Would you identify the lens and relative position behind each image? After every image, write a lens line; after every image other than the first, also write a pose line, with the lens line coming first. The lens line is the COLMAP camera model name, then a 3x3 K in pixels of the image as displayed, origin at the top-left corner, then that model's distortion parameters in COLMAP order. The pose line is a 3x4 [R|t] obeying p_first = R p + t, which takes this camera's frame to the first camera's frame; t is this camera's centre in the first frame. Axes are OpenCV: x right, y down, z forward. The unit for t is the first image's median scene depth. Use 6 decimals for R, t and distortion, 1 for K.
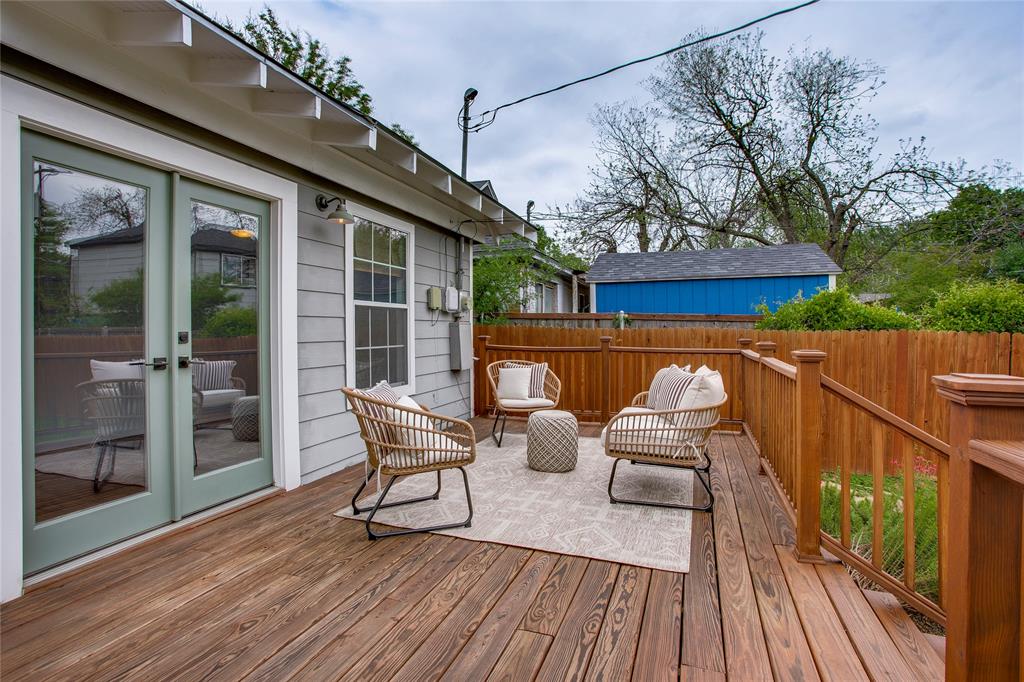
lens RADIAL K [[508.0, 0, 512.0], [0, 508.0, 341.0], [0, 0, 1]] dist [-0.045127, 0.000597]
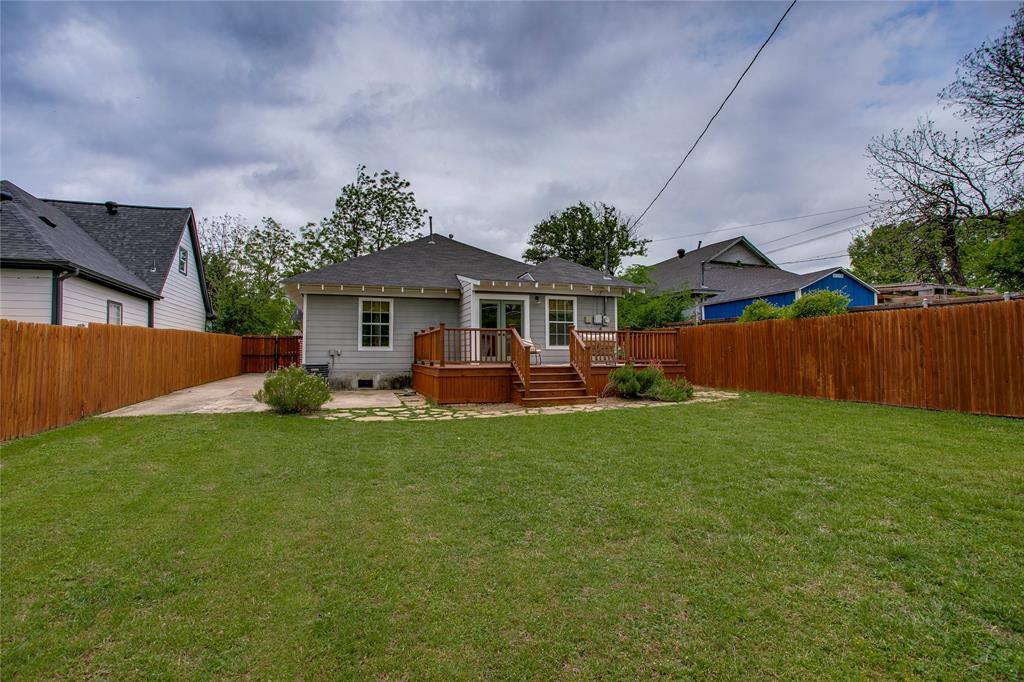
lens RADIAL K [[508.0, 0, 512.0], [0, 508.0, 341.0], [0, 0, 1]] dist [-0.045127, 0.000597]
pose [[0.604218, -0.032577, -0.796153, 2.583652], [-0.014294, 0.998560, -0.051707, 0.271101], [0.796691, 0.042622, 0.602882, -1.532289]]
